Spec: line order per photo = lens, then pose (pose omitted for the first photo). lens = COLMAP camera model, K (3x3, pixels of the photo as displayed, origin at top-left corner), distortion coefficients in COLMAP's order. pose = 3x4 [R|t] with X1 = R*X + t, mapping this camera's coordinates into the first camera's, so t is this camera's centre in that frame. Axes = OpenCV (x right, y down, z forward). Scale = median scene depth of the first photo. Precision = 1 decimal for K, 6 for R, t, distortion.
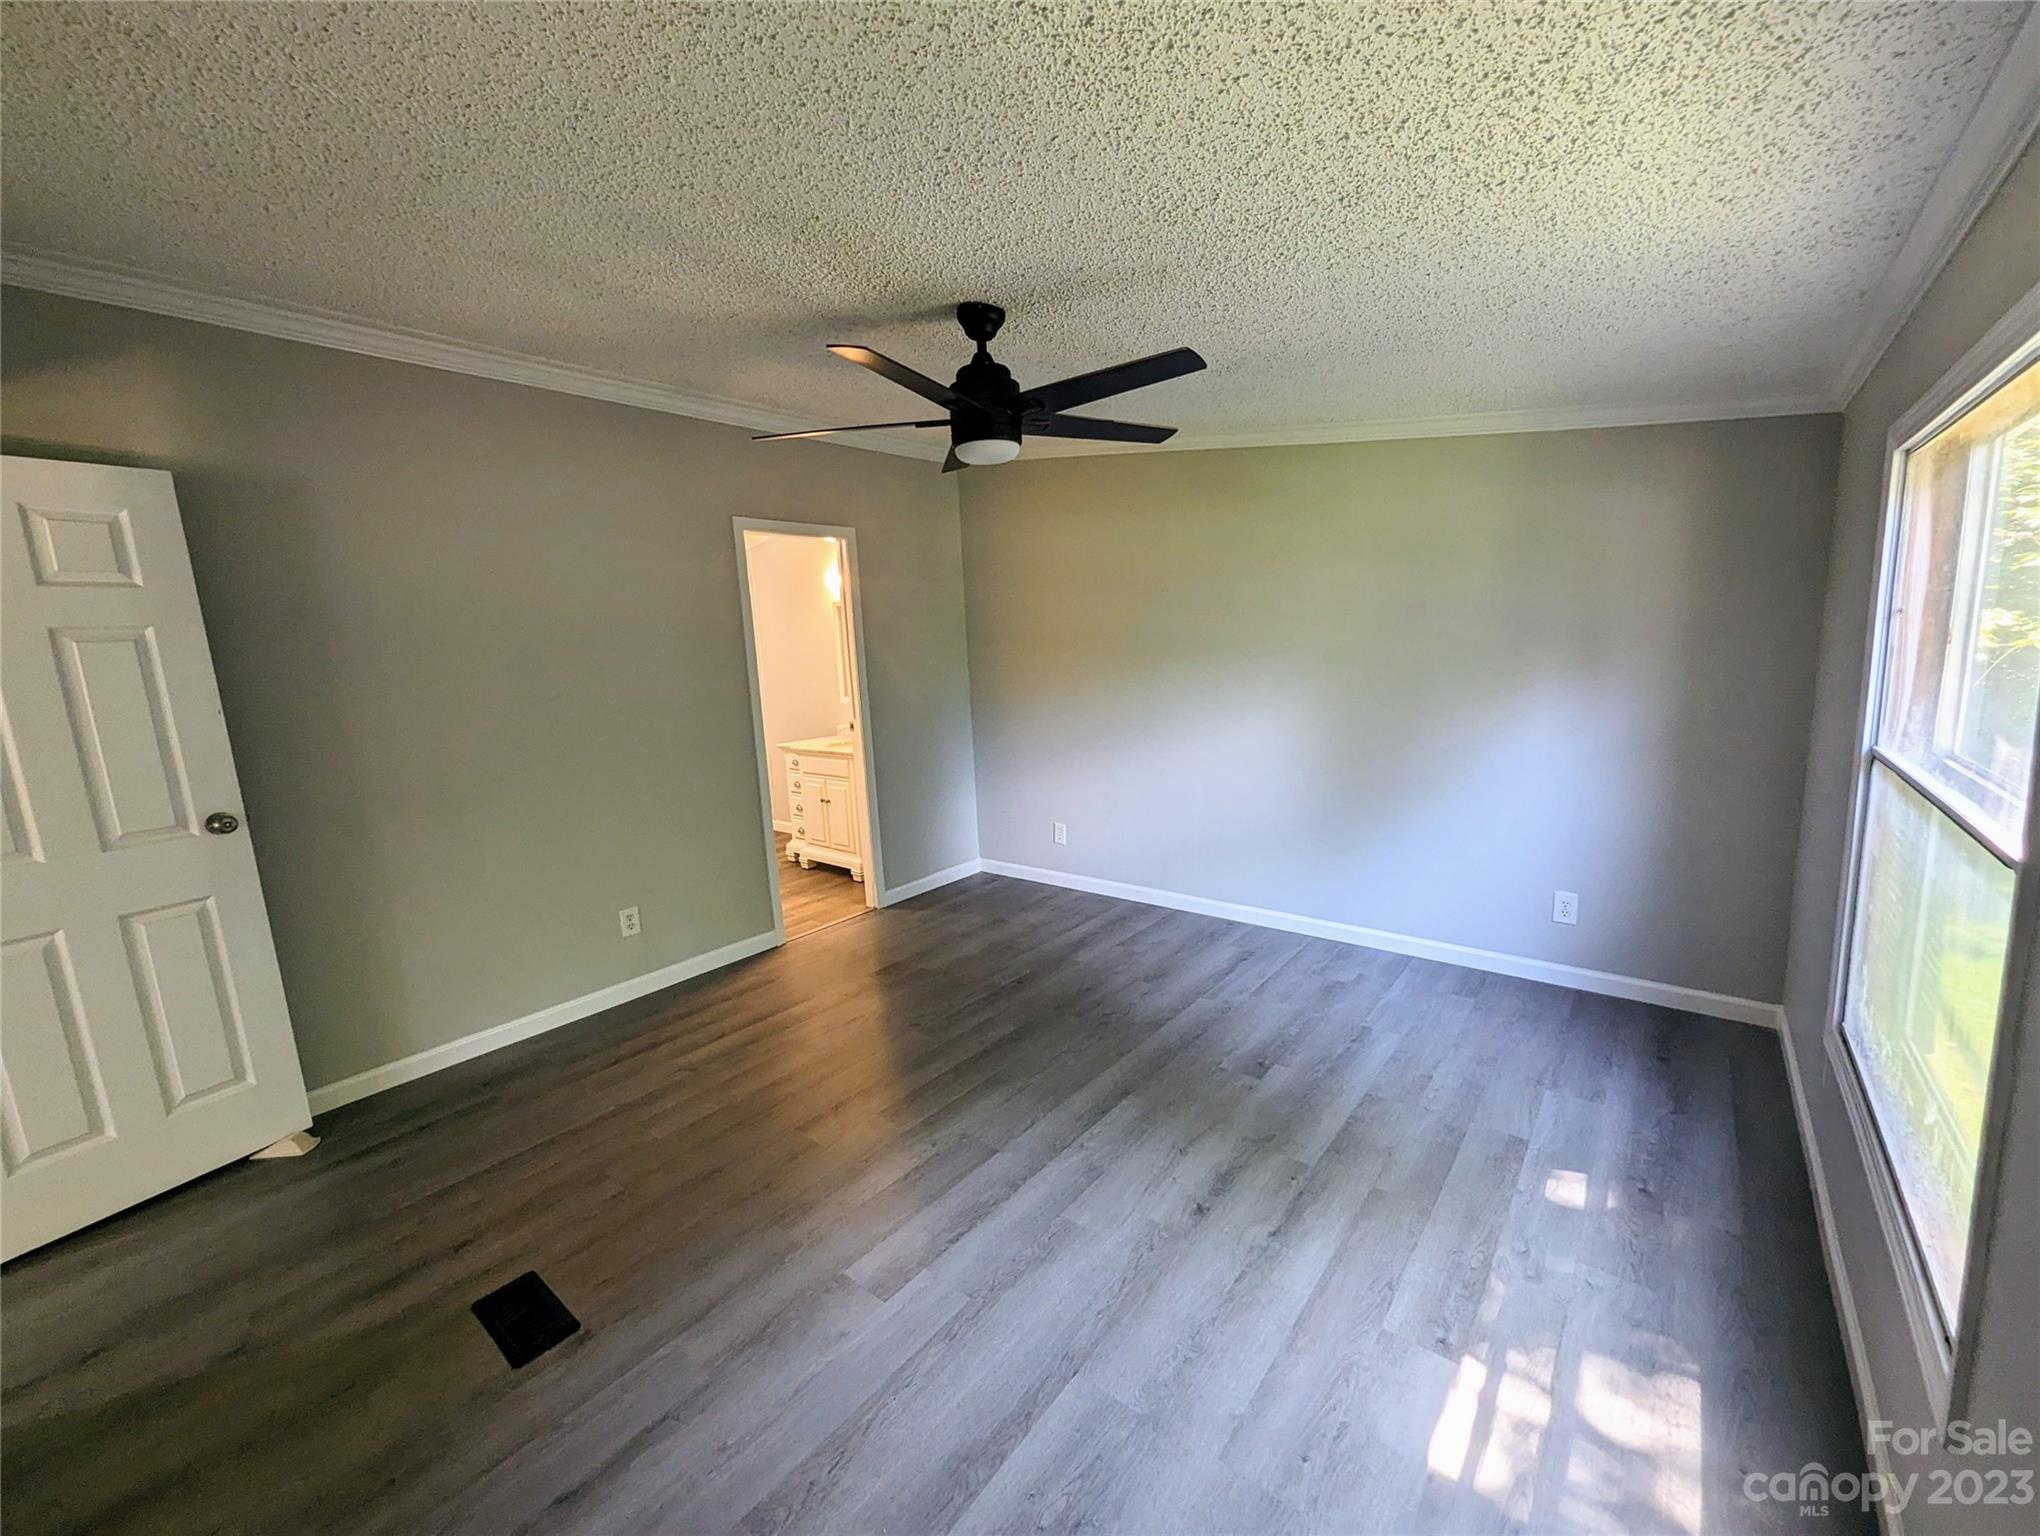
lens RADIAL K [[849.5, 0, 1028.4], [0, 849.5, 773.2], [0, 0, 1]] dist [0.000633, -0.000032]
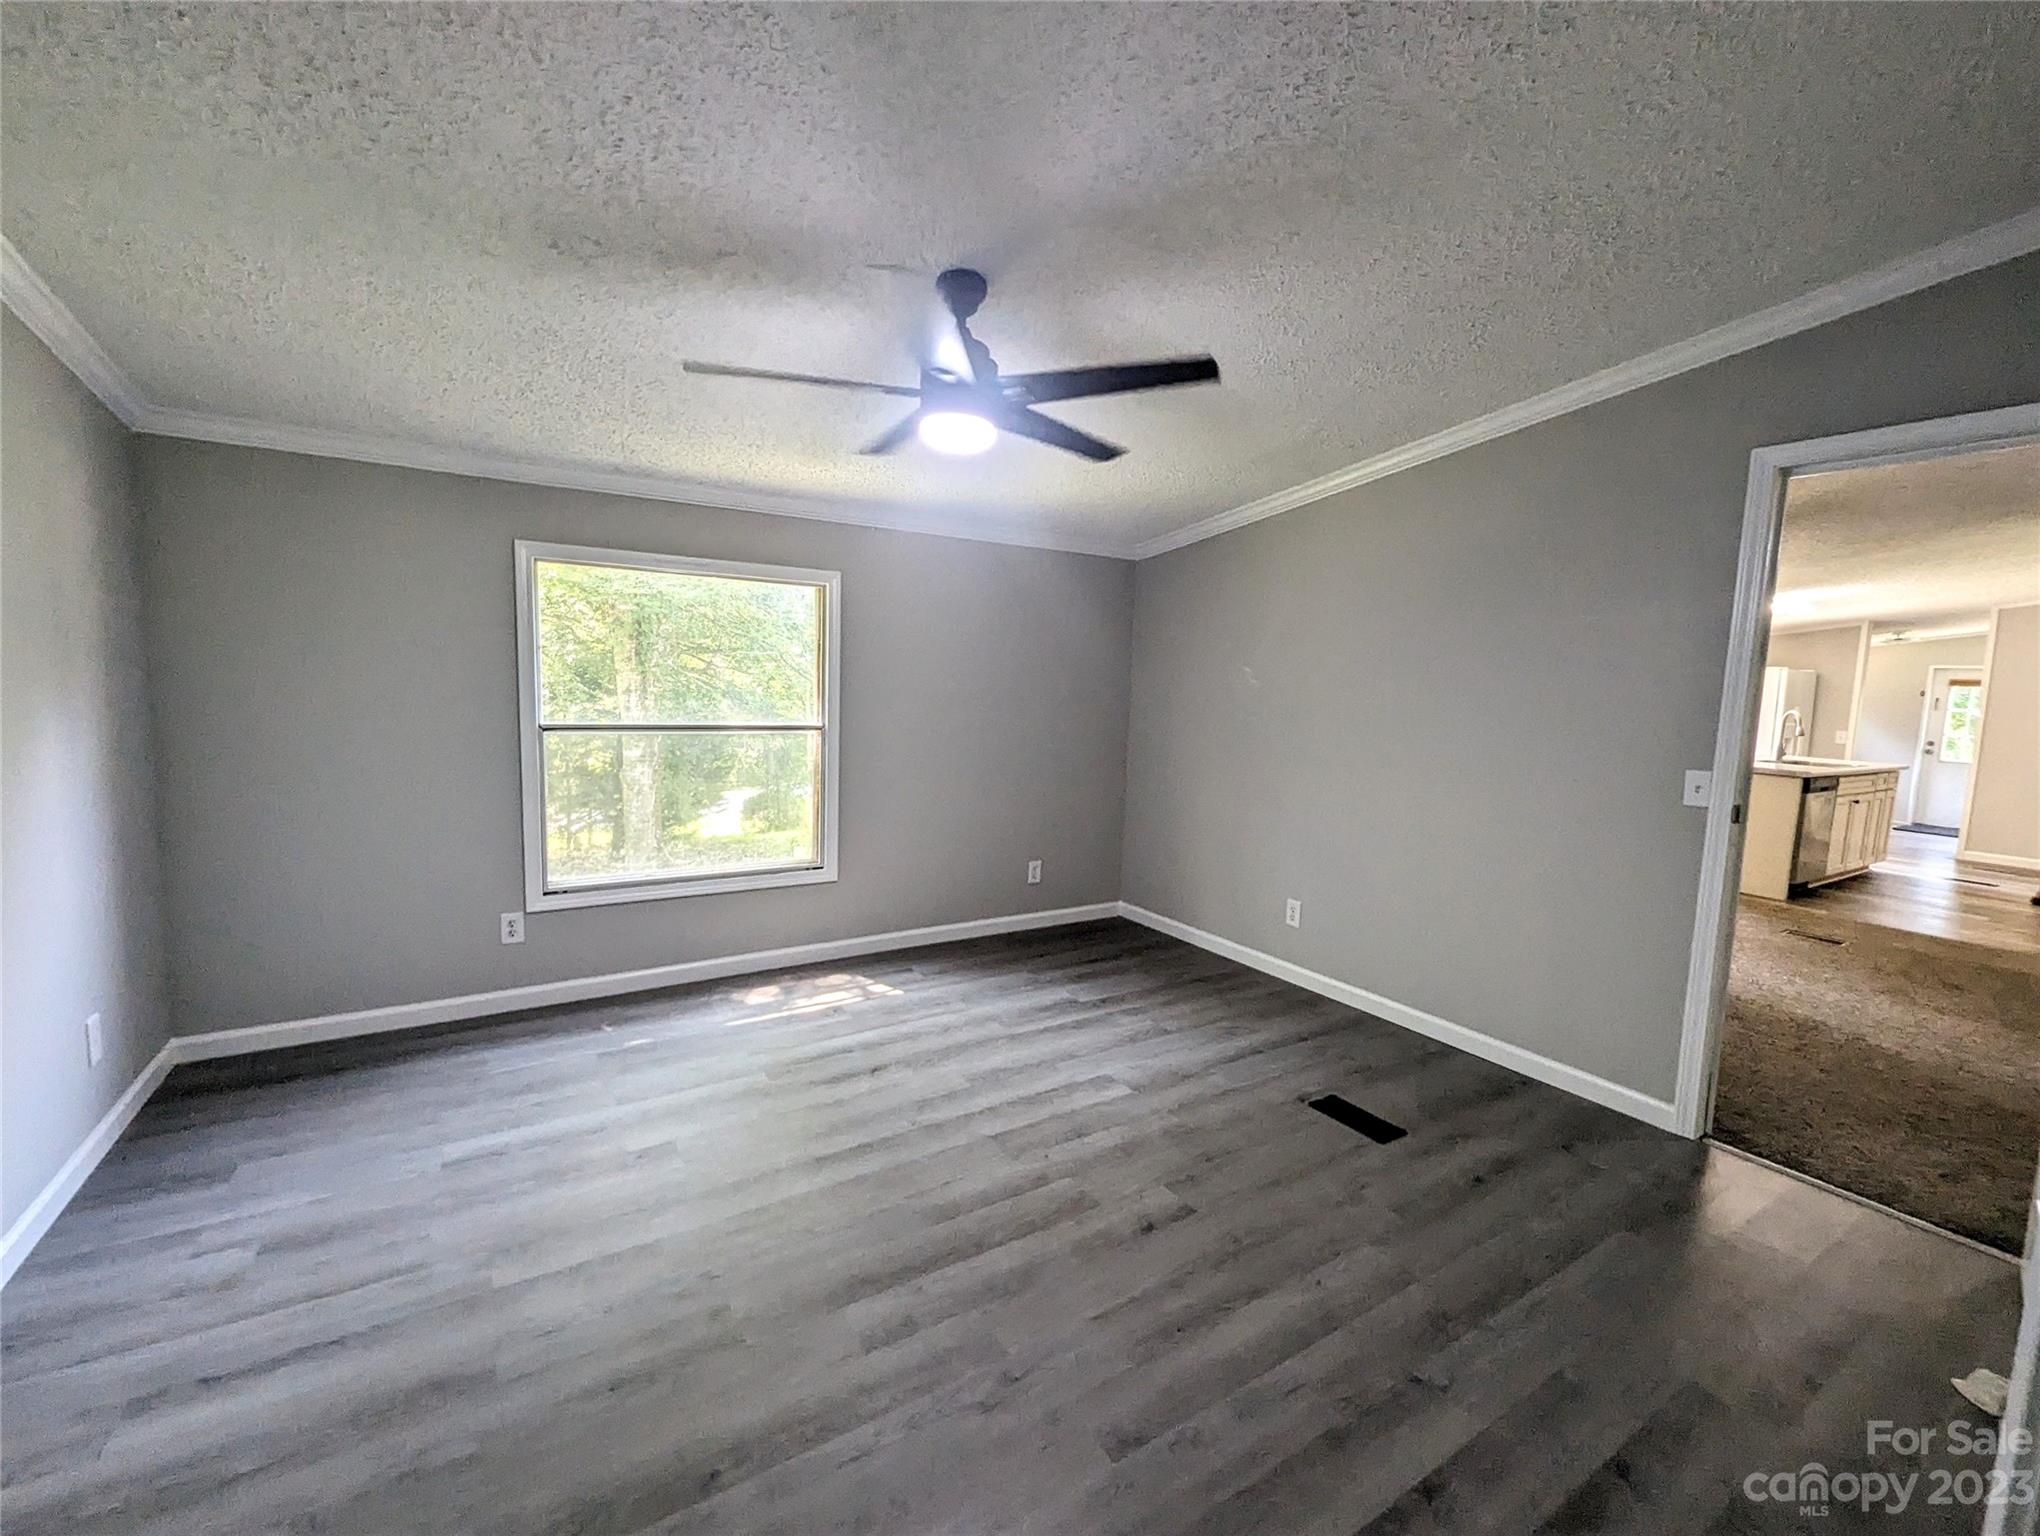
lens RADIAL K [[849.5, 0, 1028.4], [0, 849.5, 773.2], [0, 0, 1]] dist [0.000633, -0.000032]
pose [[-0.953000, -0.022185, 0.302158, -0.446879], [0.052926, 0.969789, 0.238134, -0.266171], [-0.298312, 0.242933, -0.923035, 2.140529]]
